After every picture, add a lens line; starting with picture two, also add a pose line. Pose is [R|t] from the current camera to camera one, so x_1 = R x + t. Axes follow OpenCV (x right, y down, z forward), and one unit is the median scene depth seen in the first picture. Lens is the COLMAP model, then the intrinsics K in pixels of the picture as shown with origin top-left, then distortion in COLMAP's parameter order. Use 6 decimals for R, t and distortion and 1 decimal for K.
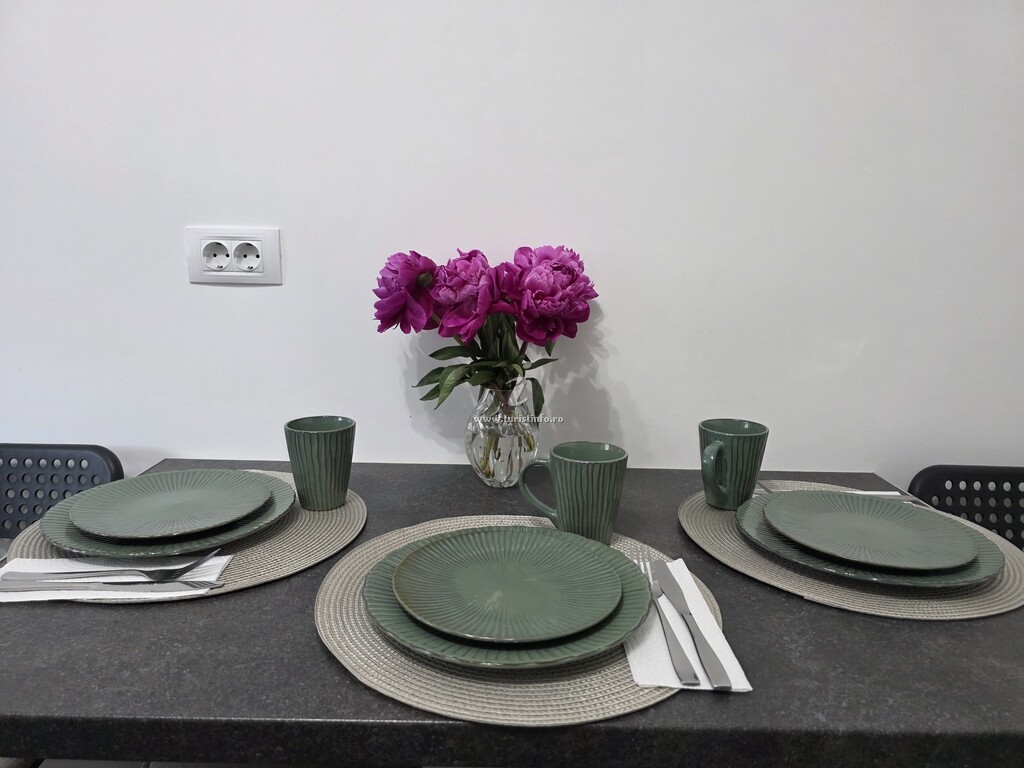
lens RADIAL K [[692.4, 0, 512.0], [0, 692.4, 384.0], [0, 0, 1]] dist [0.095228, -0.091161]
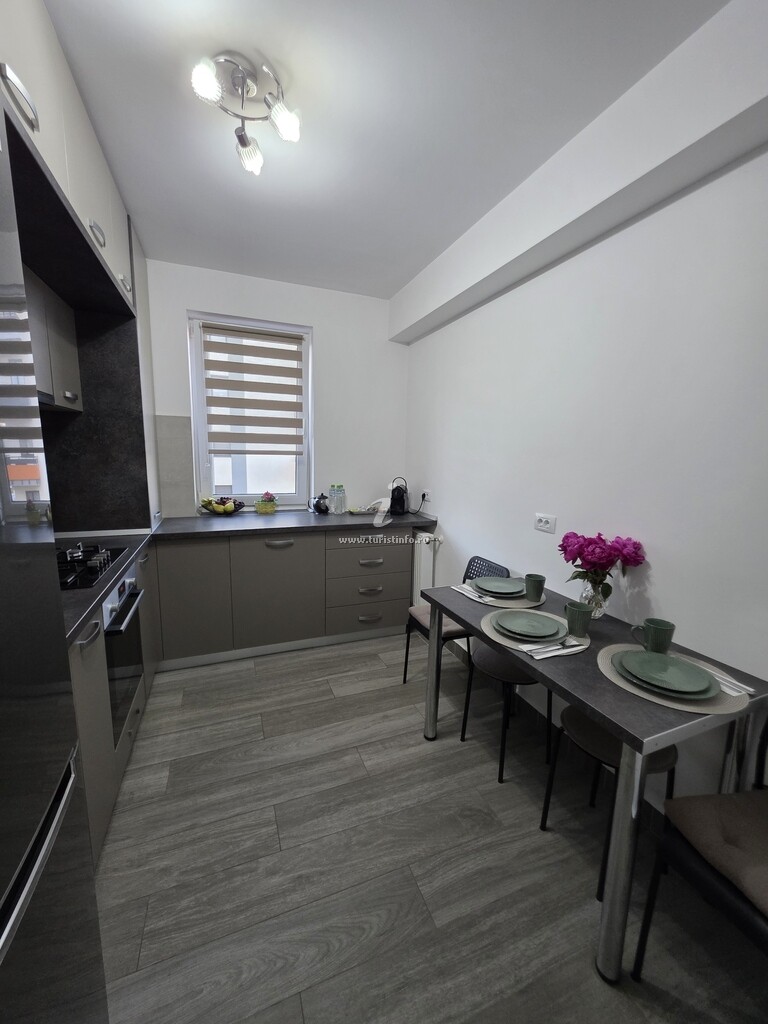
lens RADIAL K [[411.2, 0, 386.6], [0, 411.2, 513.8], [0, 0, 1]] dist [-0.000775, -0.000087]
pose [[0.402276, 0.142880, -0.904301, 1.093373], [-0.171822, 0.981978, 0.078718, -0.254528], [0.899251, 0.123713, 0.419576, -0.525176]]
